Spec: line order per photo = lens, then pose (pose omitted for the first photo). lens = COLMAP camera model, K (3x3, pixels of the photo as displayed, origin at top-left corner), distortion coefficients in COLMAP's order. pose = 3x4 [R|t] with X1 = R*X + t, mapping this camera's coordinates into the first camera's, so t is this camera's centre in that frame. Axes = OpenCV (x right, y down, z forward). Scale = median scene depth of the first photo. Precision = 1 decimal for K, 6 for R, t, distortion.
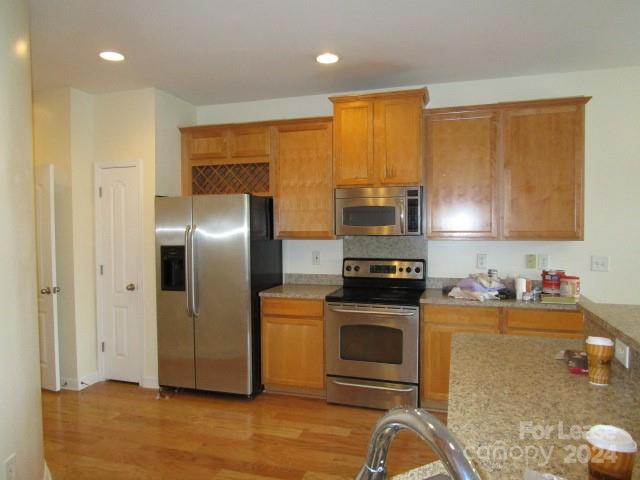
lens RADIAL K [[460.6, 0, 321.2], [0, 460.6, 241.1], [0, 0, 1]] dist [-0.026685, 0.008382]
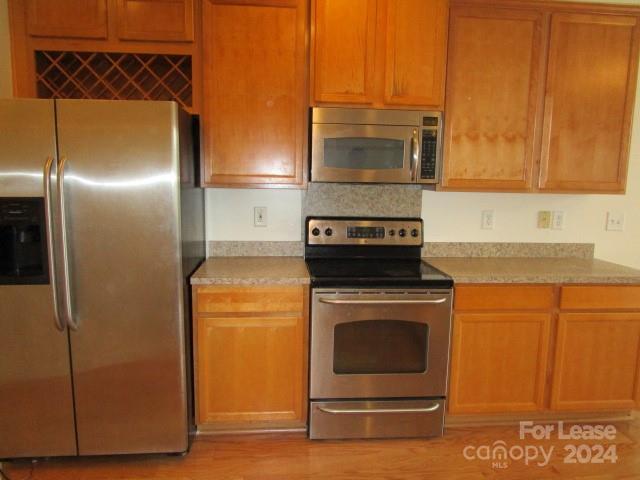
lens RADIAL K [[460.6, 0, 319.3], [0, 460.6, 238.3], [0, 0, 1]] dist [-0.026685, 0.008382]
pose [[0.925628, -0.028452, 0.377364, -0.201260], [-0.009931, 0.995000, 0.099379, 0.001481], [-0.378305, -0.095735, 0.920717, 0.399560]]
